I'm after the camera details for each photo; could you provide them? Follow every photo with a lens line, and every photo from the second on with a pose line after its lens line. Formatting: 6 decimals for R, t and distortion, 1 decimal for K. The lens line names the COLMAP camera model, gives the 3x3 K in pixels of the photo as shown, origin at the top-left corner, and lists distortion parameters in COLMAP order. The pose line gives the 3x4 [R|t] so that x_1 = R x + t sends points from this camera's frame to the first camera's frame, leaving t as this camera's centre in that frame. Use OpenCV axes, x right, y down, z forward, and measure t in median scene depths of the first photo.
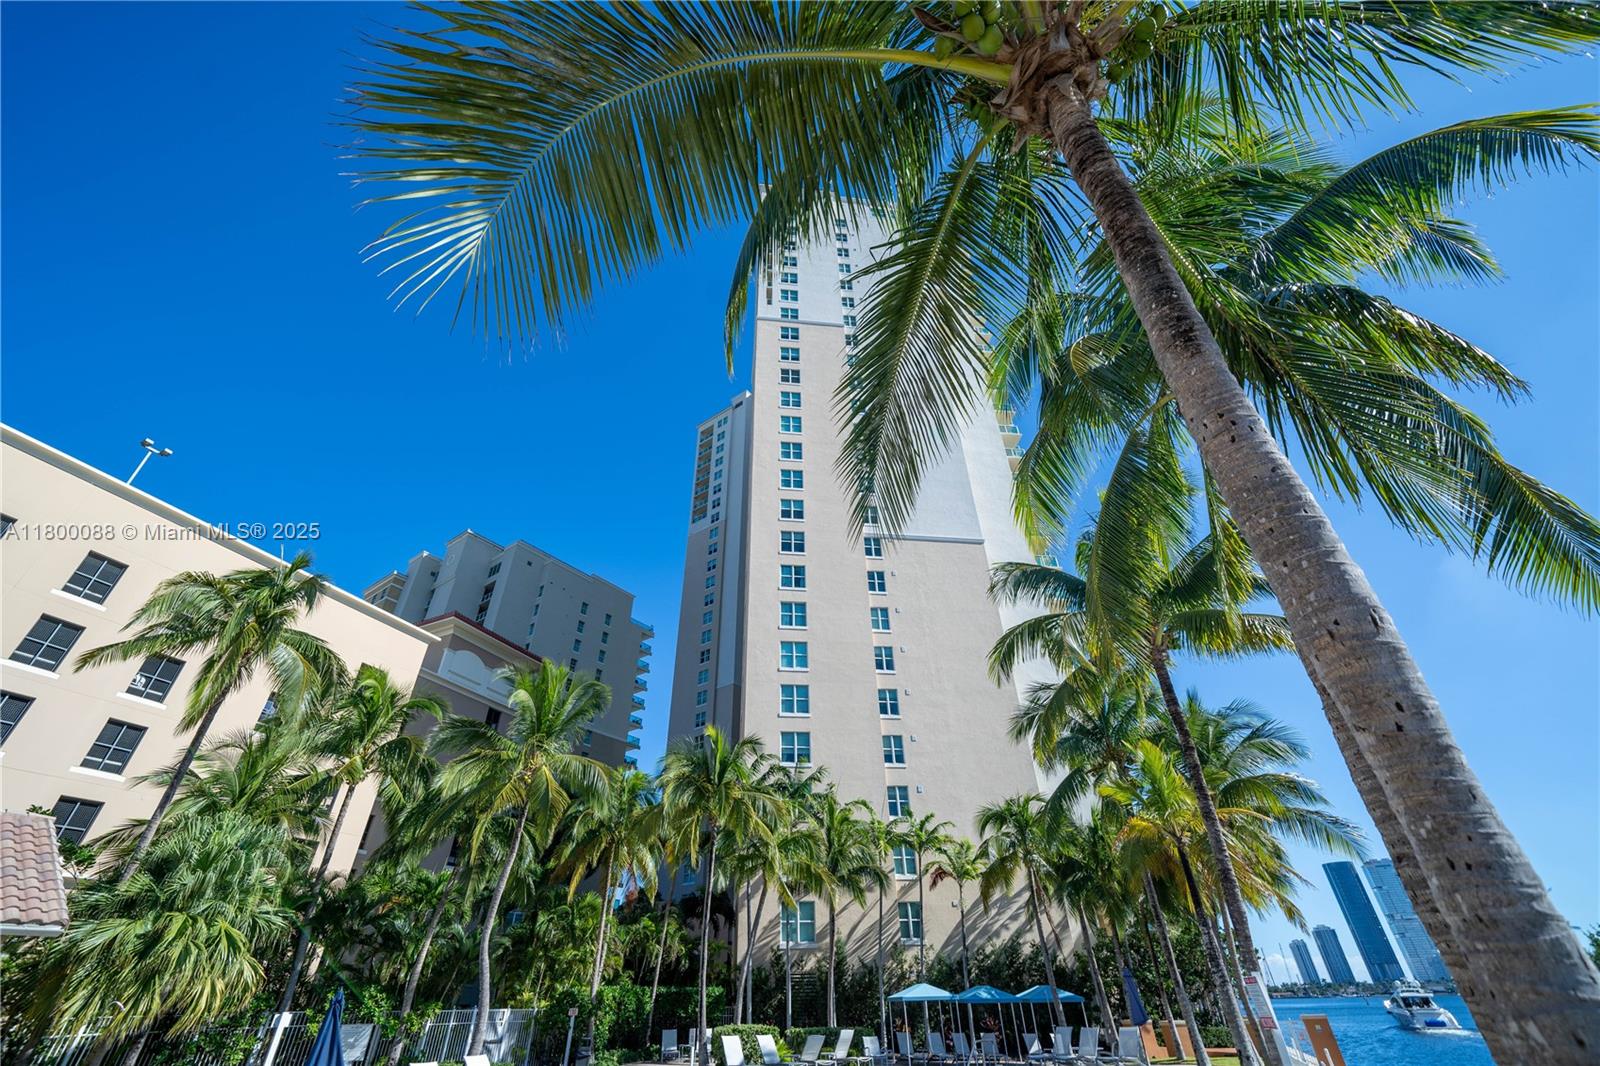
lens RADIAL K [[647.4, 0, 801.2], [0, 647.4, 540.0], [0, 0, 1]] dist [-0.001462, 0.002686]
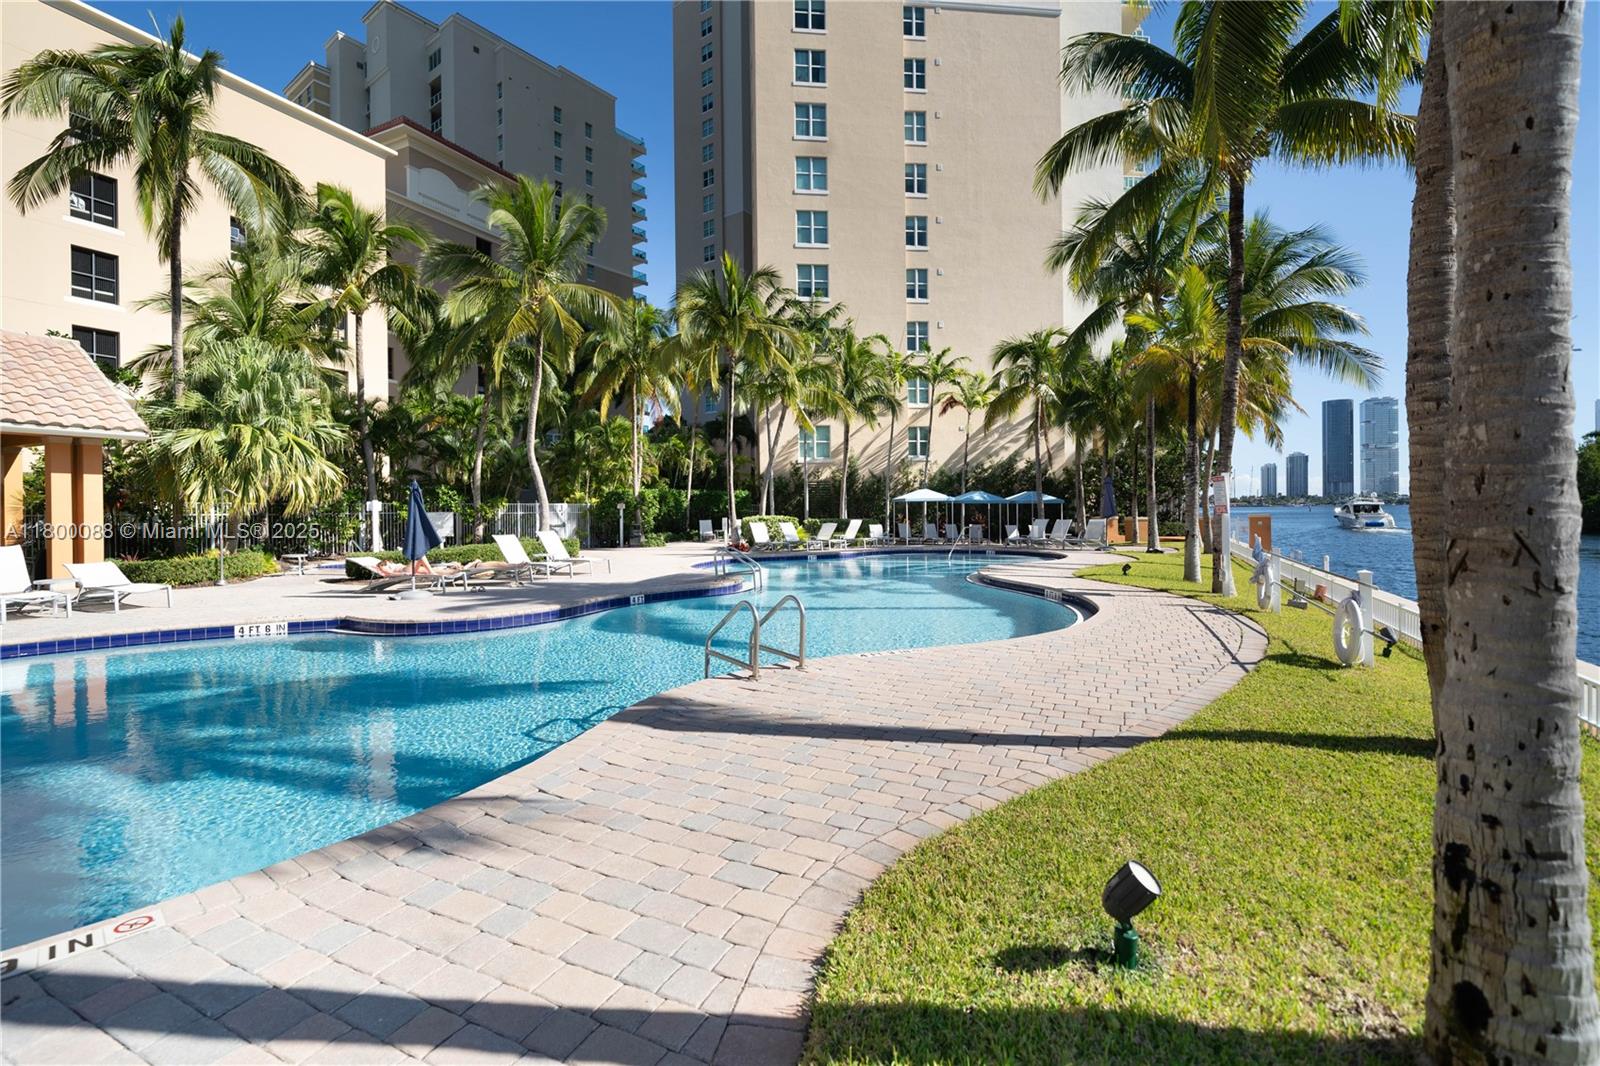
lens RADIAL K [[688.5, 0, 809.8], [0, 688.5, 505.1], [0, 0, 1]] dist [0.000294, 0.000249]
pose [[0.999915, 0.007639, -0.010567, 0.000016], [-0.000102, 0.814990, 0.579475, 0.009237], [0.013039, -0.579425, 0.814921, -0.001960]]
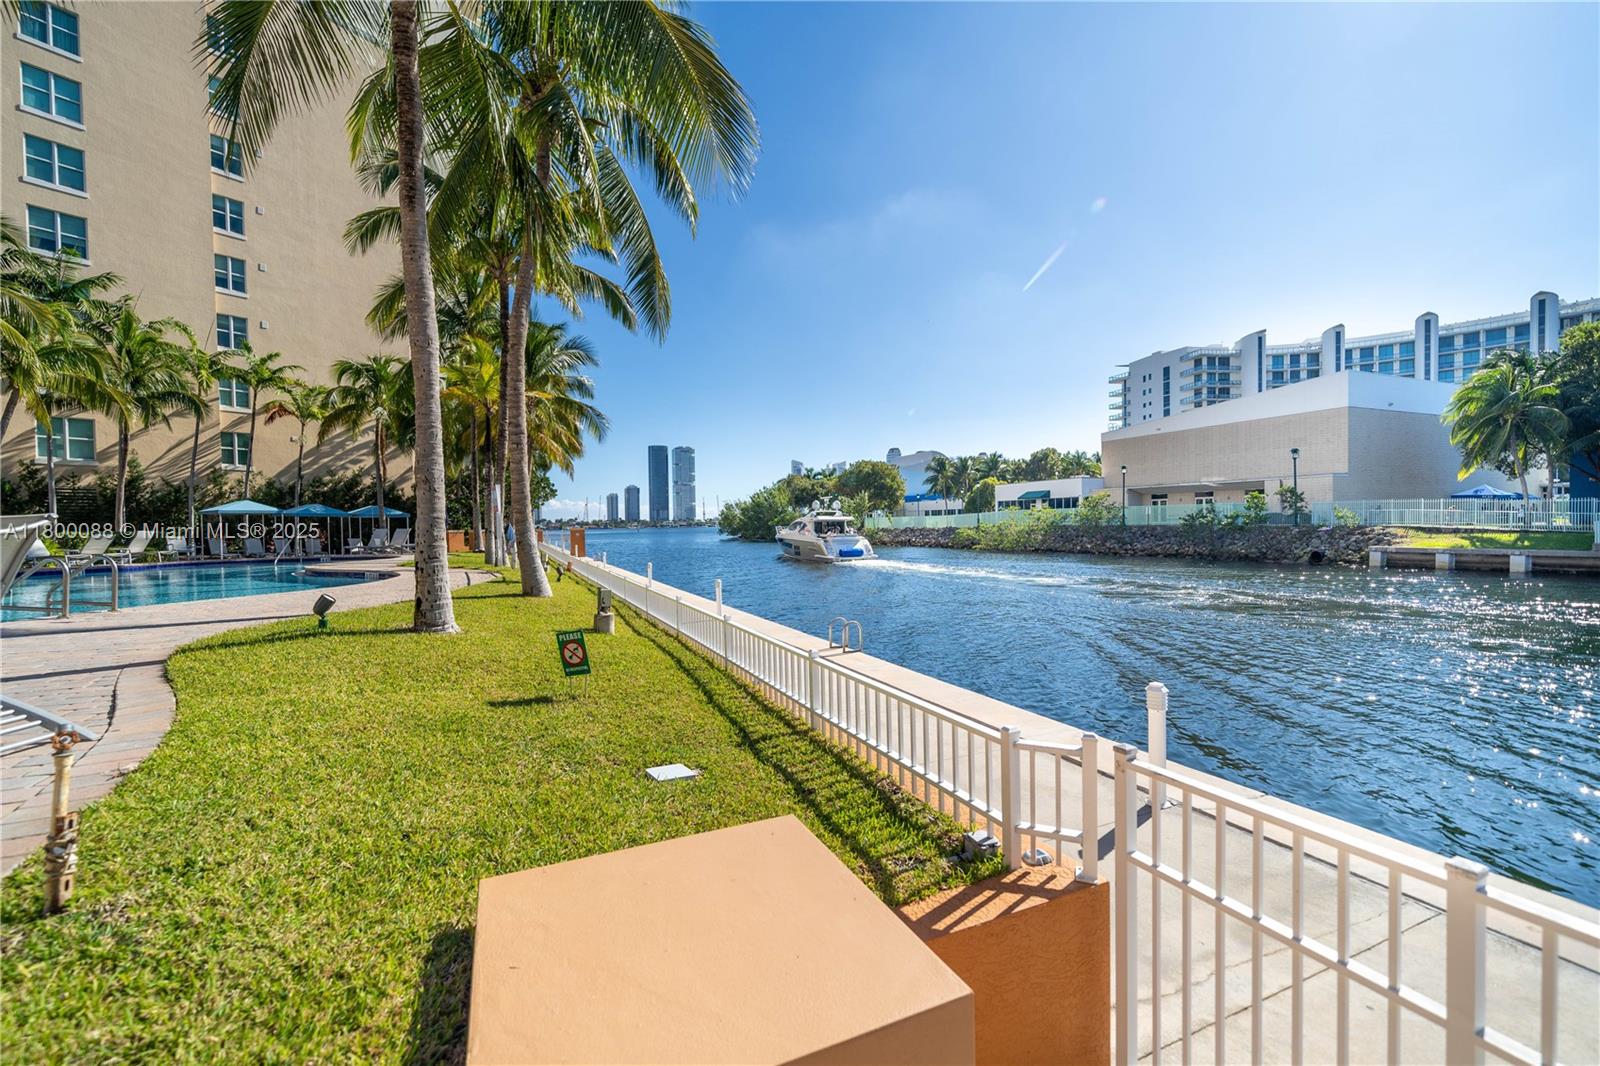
lens RADIAL K [[658.3, 0, 792.6], [0, 658.3, 538.5], [0, 0, 1]] dist [-0.001673, -0.000133]
pose [[0.664343, -0.009520, 0.747367, -0.020741], [-0.432307, 0.810798, 0.394610, -0.075031], [-0.609721, -0.585248, 0.534533, -0.156743]]
